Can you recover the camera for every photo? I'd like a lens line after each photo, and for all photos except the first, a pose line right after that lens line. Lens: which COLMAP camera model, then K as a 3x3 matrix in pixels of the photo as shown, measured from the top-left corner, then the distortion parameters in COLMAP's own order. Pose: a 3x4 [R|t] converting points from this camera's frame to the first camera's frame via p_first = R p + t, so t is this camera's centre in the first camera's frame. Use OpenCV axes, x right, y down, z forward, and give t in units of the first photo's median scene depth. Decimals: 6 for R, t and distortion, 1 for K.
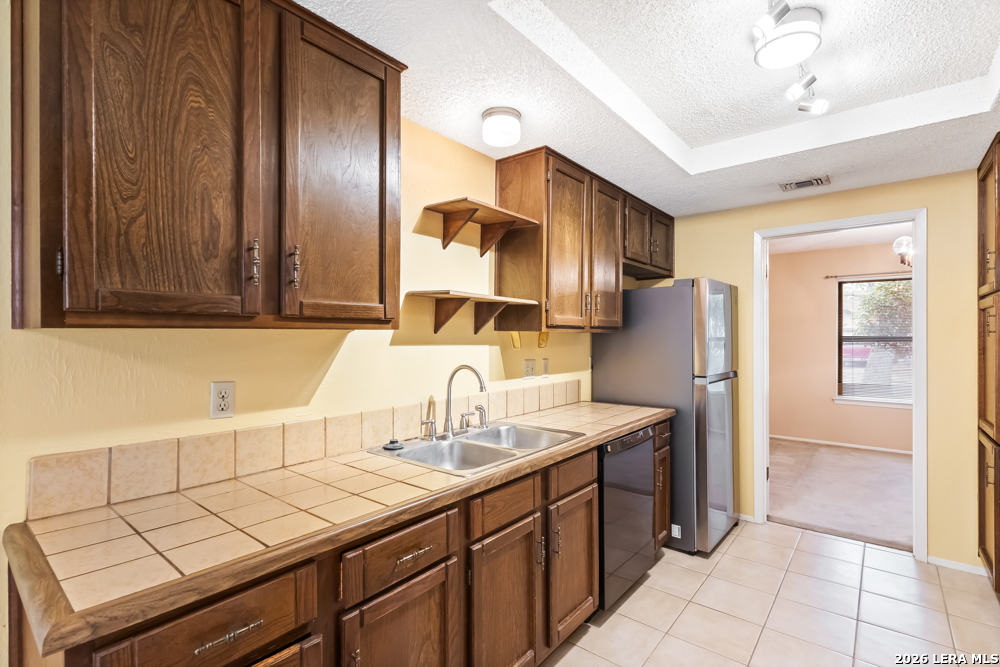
lens RADIAL K [[473.2, 0, 496.8], [0, 473.2, 333.0], [0, 0, 1]] dist [0.001858, 0.001948]
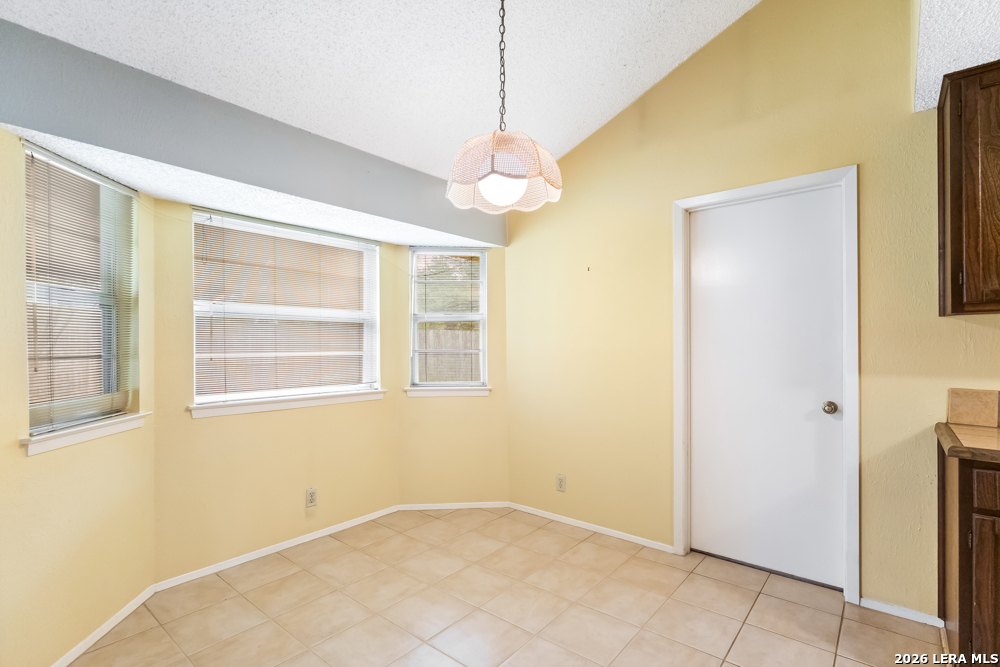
lens RADIAL K [[473.2, 0, 503.5], [0, 473.2, 342.2], [0, 0, 1]] dist [0.001858, 0.001948]
pose [[0.012905, -0.000860, -0.999916, 0.894752], [0.004952, 0.999987, -0.000796, 0.093772], [0.999904, -0.004942, 0.012909, -0.799549]]
